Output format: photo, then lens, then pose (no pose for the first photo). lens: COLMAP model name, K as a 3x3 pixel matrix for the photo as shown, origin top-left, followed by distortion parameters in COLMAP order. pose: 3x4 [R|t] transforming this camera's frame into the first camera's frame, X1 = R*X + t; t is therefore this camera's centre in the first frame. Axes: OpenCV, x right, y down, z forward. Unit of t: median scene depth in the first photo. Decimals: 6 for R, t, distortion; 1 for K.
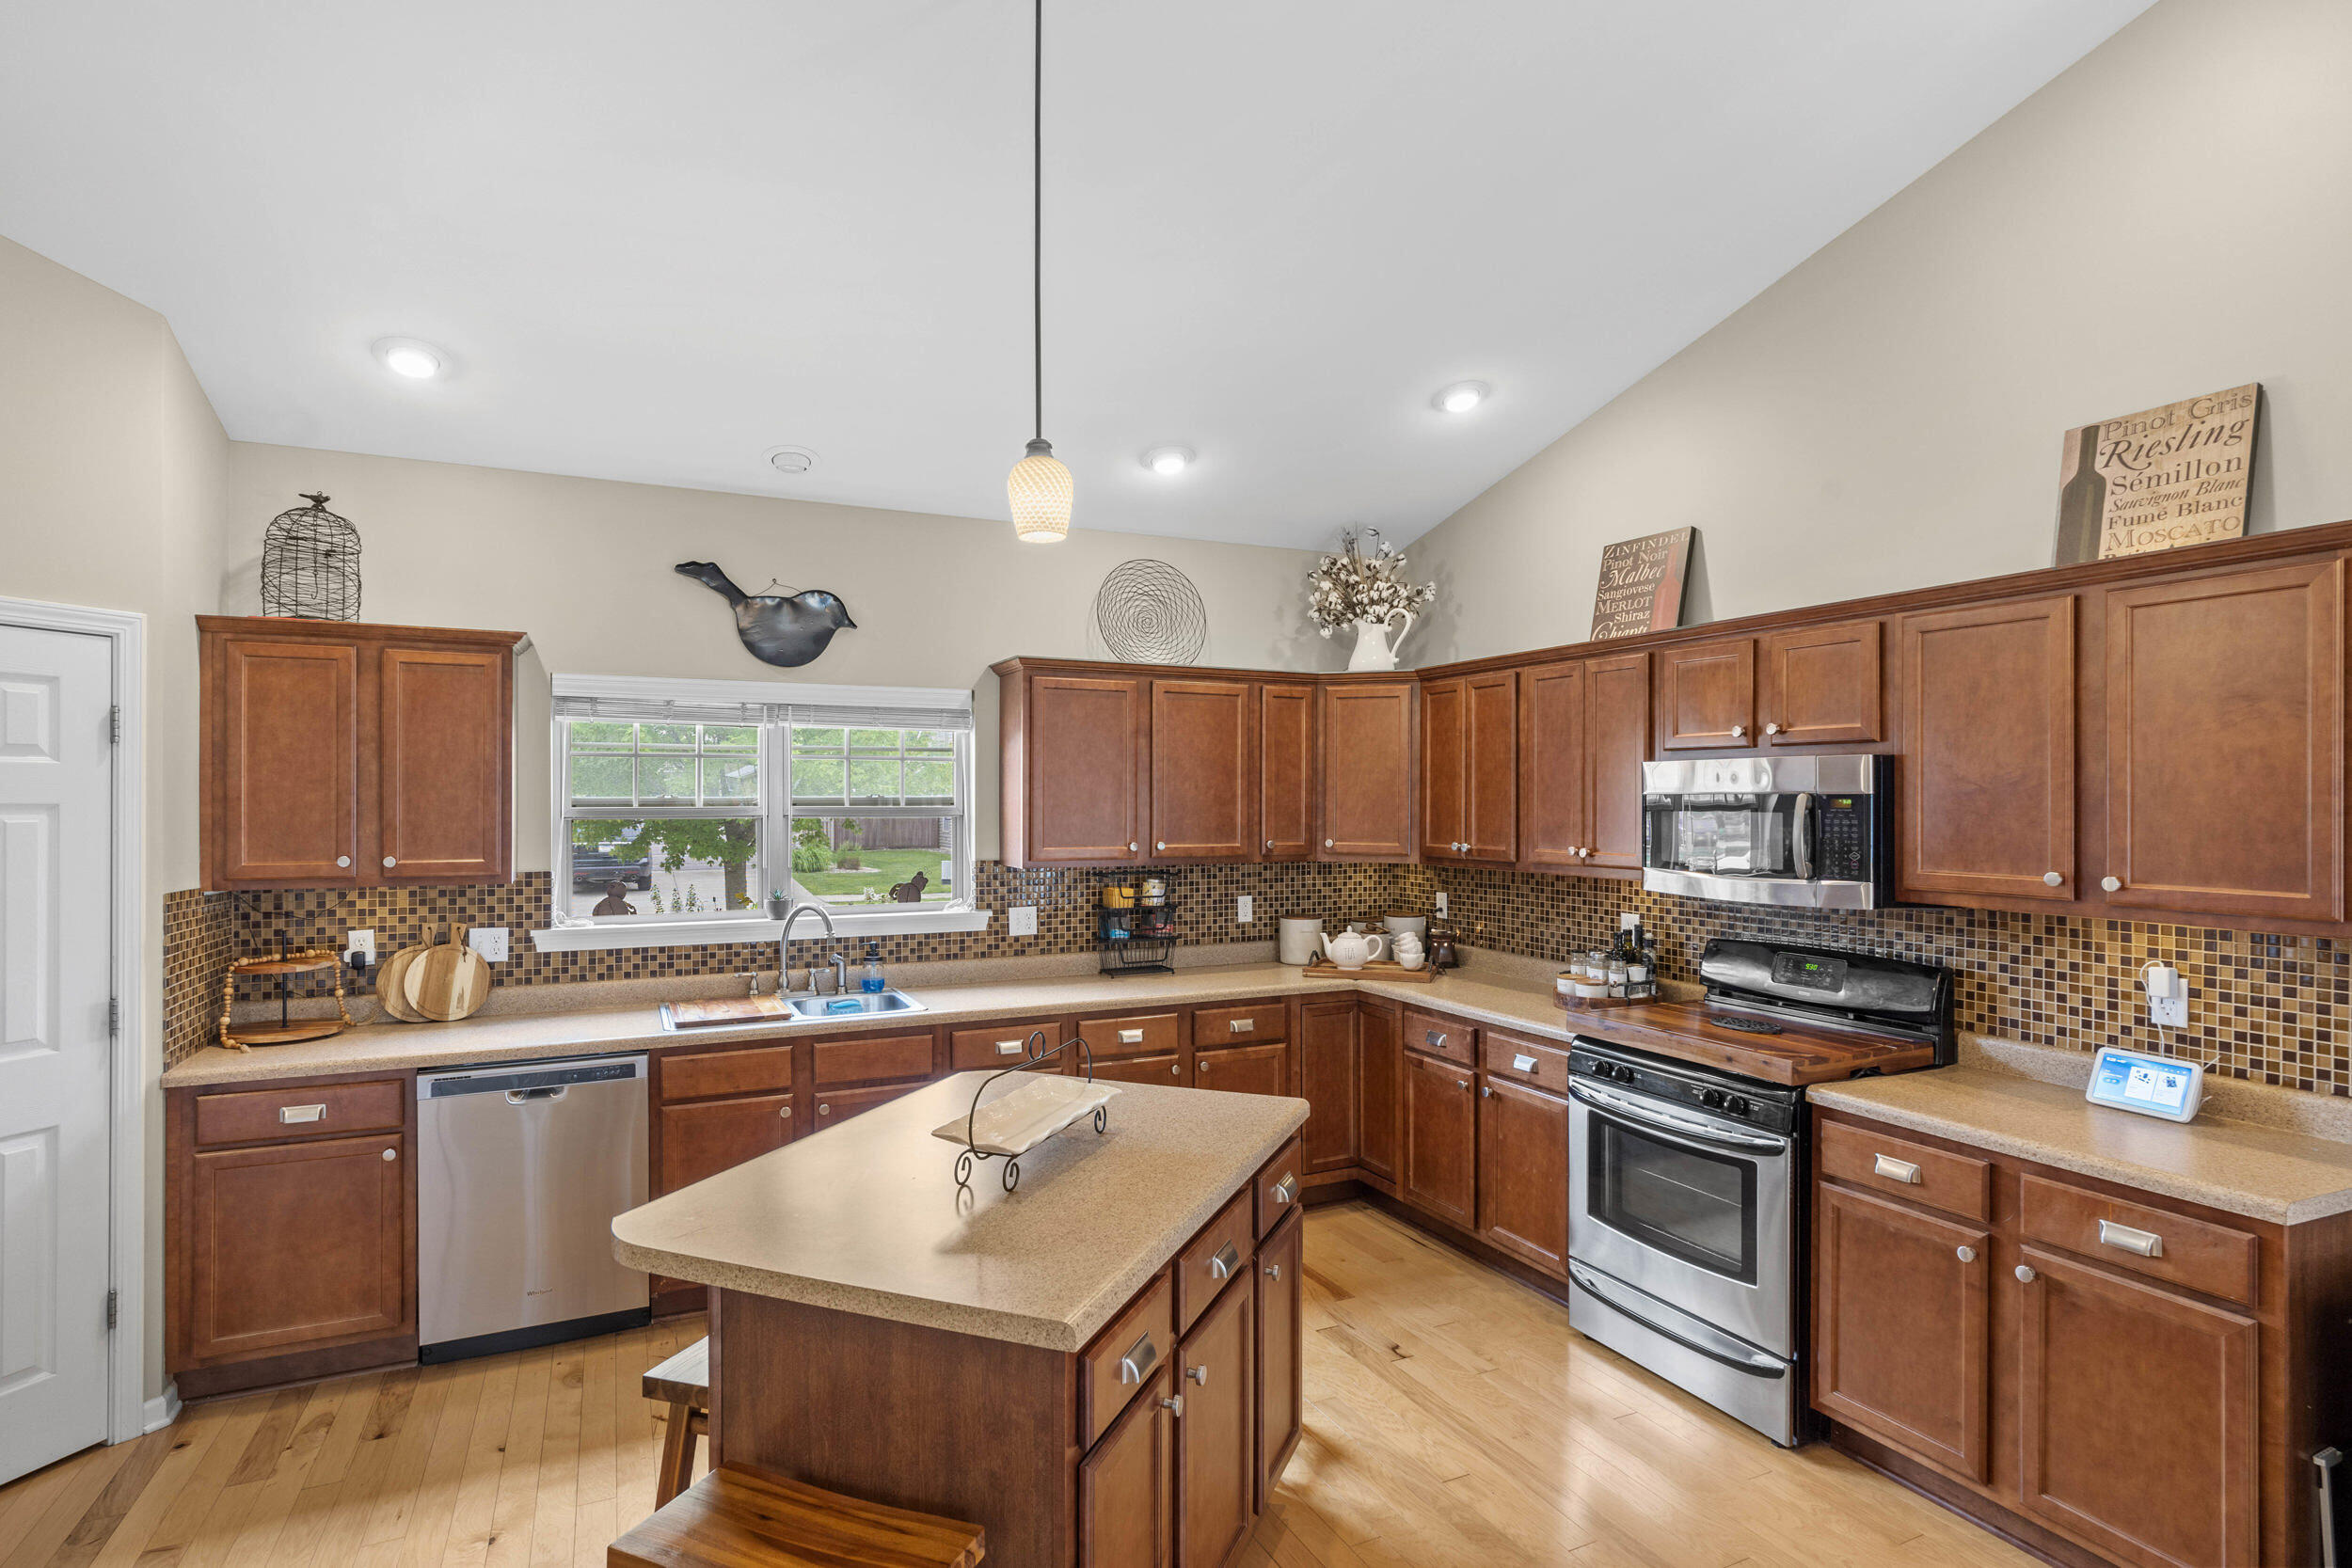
lens RADIAL K [[1210.8, 0, 1176.0], [0, 1210.8, 784.0], [0, 0, 1]] dist [-0.002024, 0.022248]
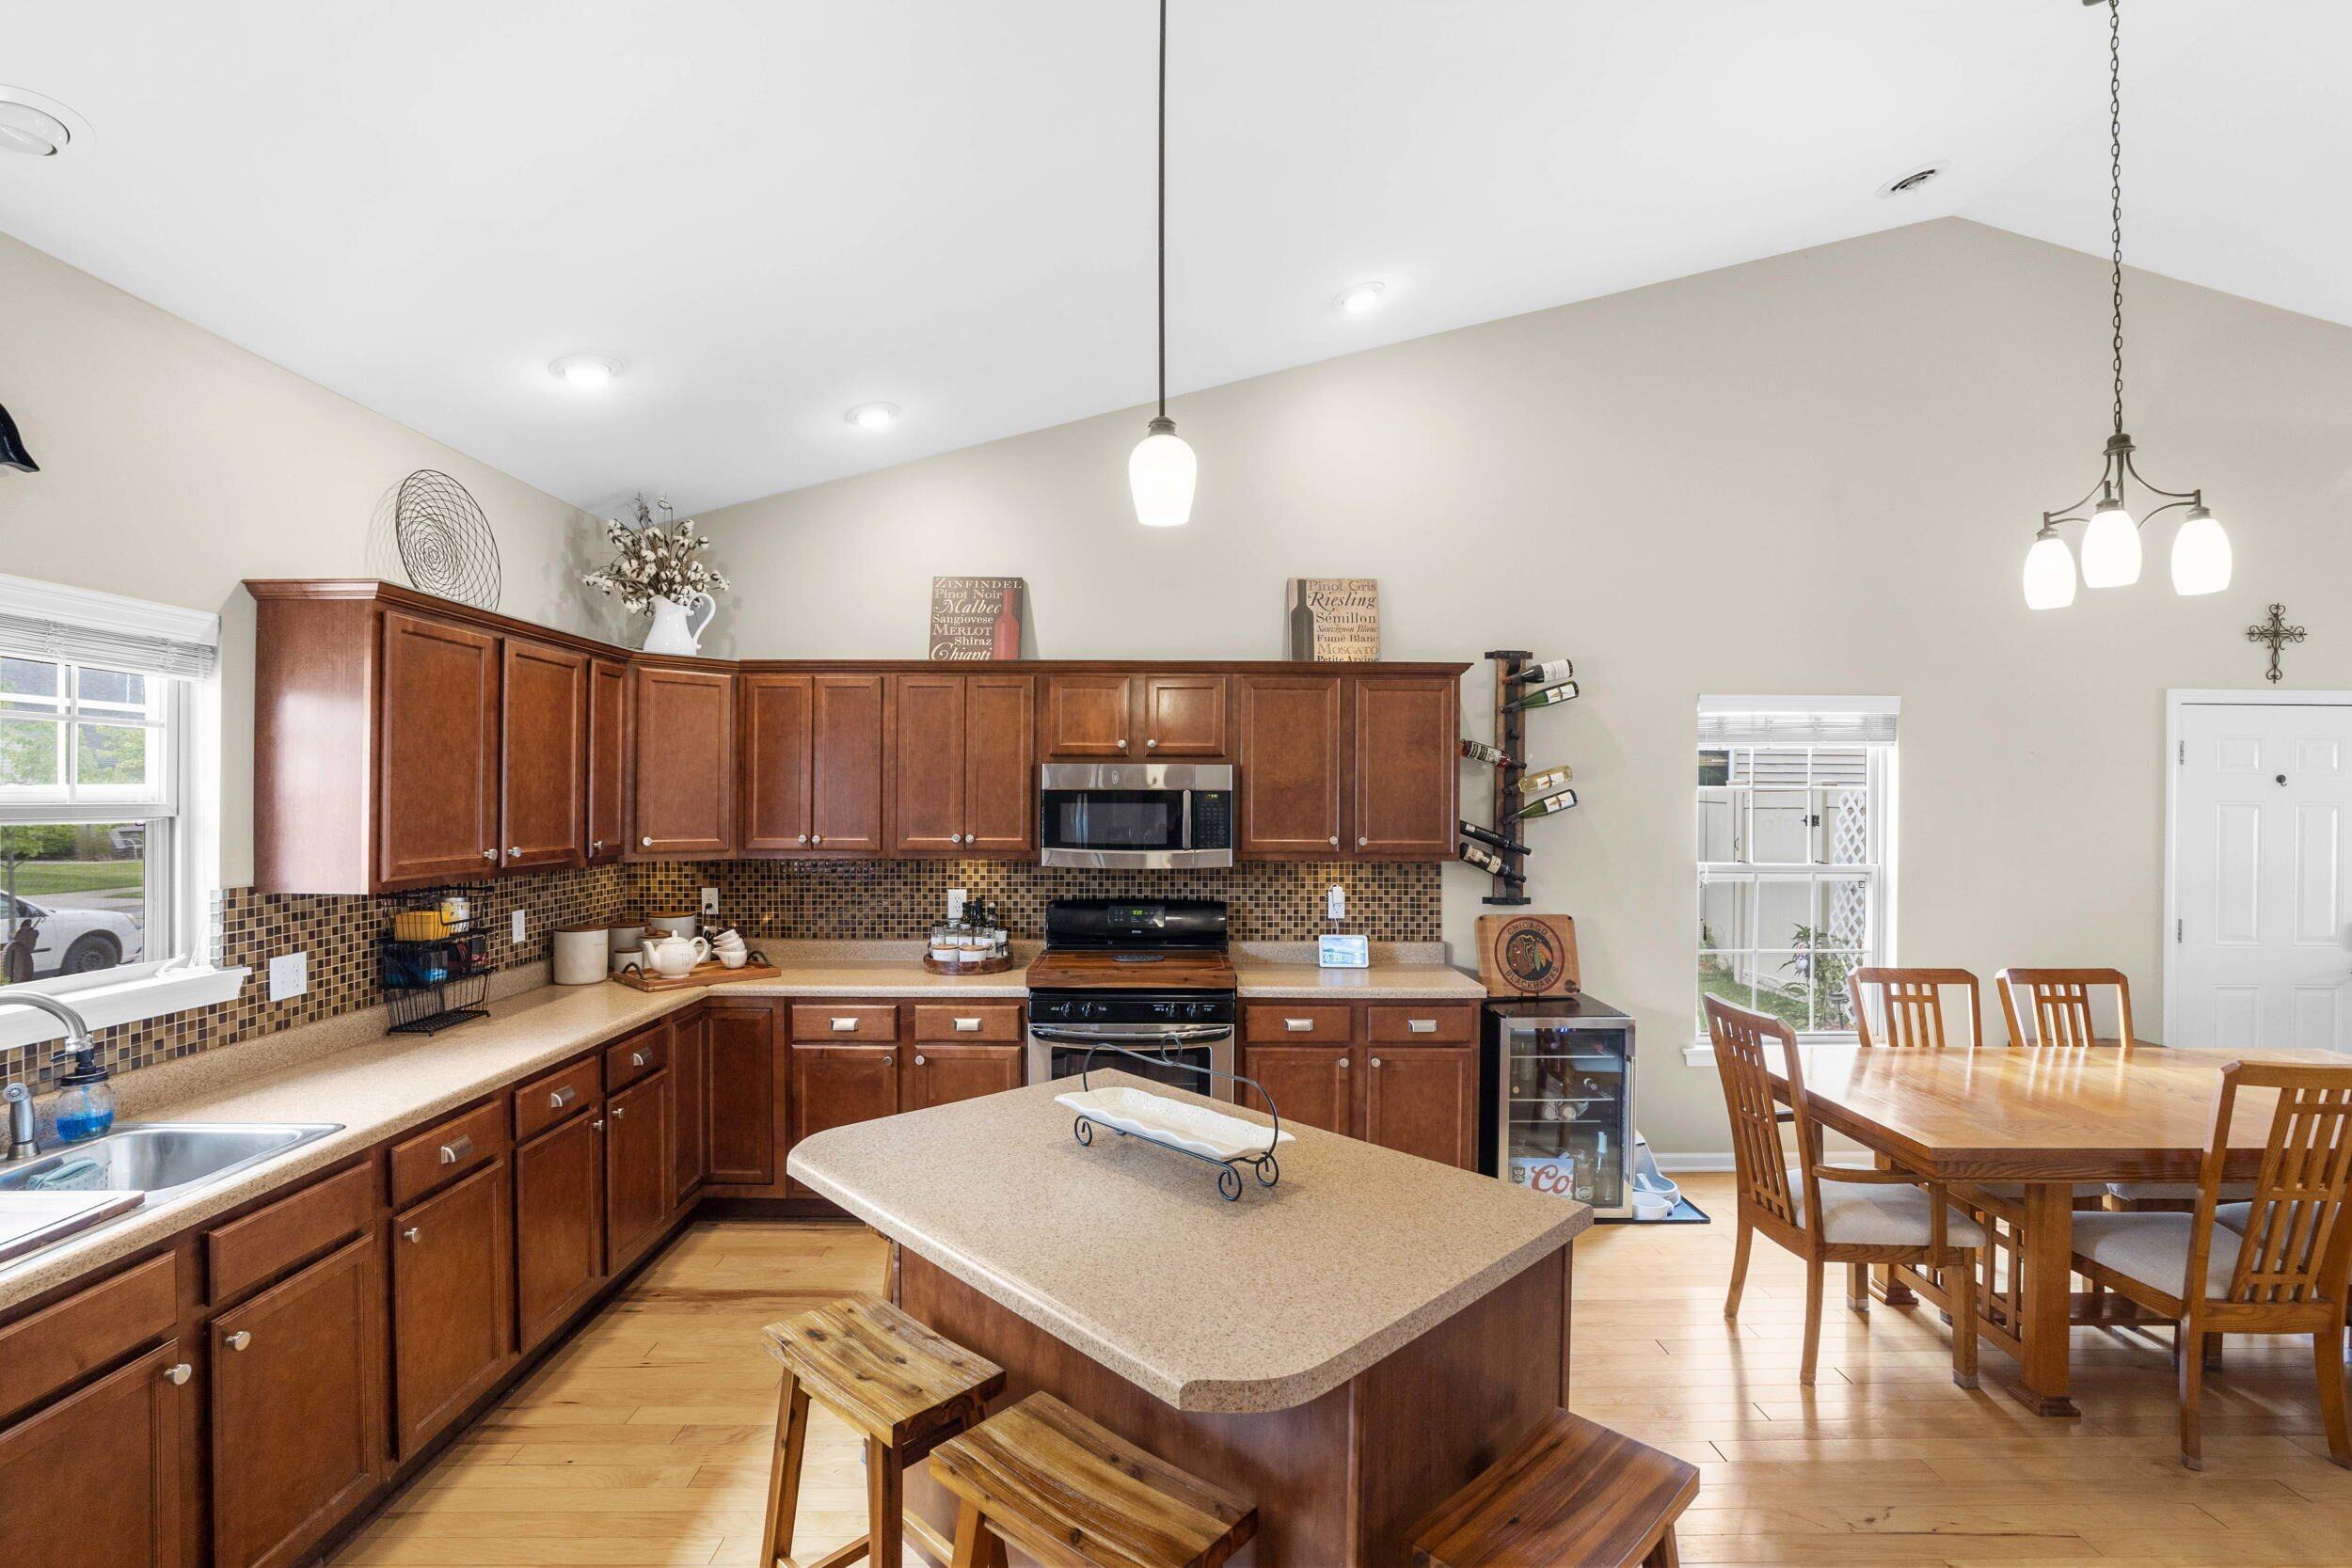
lens RADIAL K [[1077.3, 0, 1167.1], [0, 1077.3, 788.7], [0, 0, 1]] dist [-0.014573, 0.000192]
pose [[0.428780, 0.006008, 0.903389, -0.455835], [-0.014321, 0.999897, 0.000148, 0.004260], [-0.903296, -0.013001, 0.428822, 0.328227]]
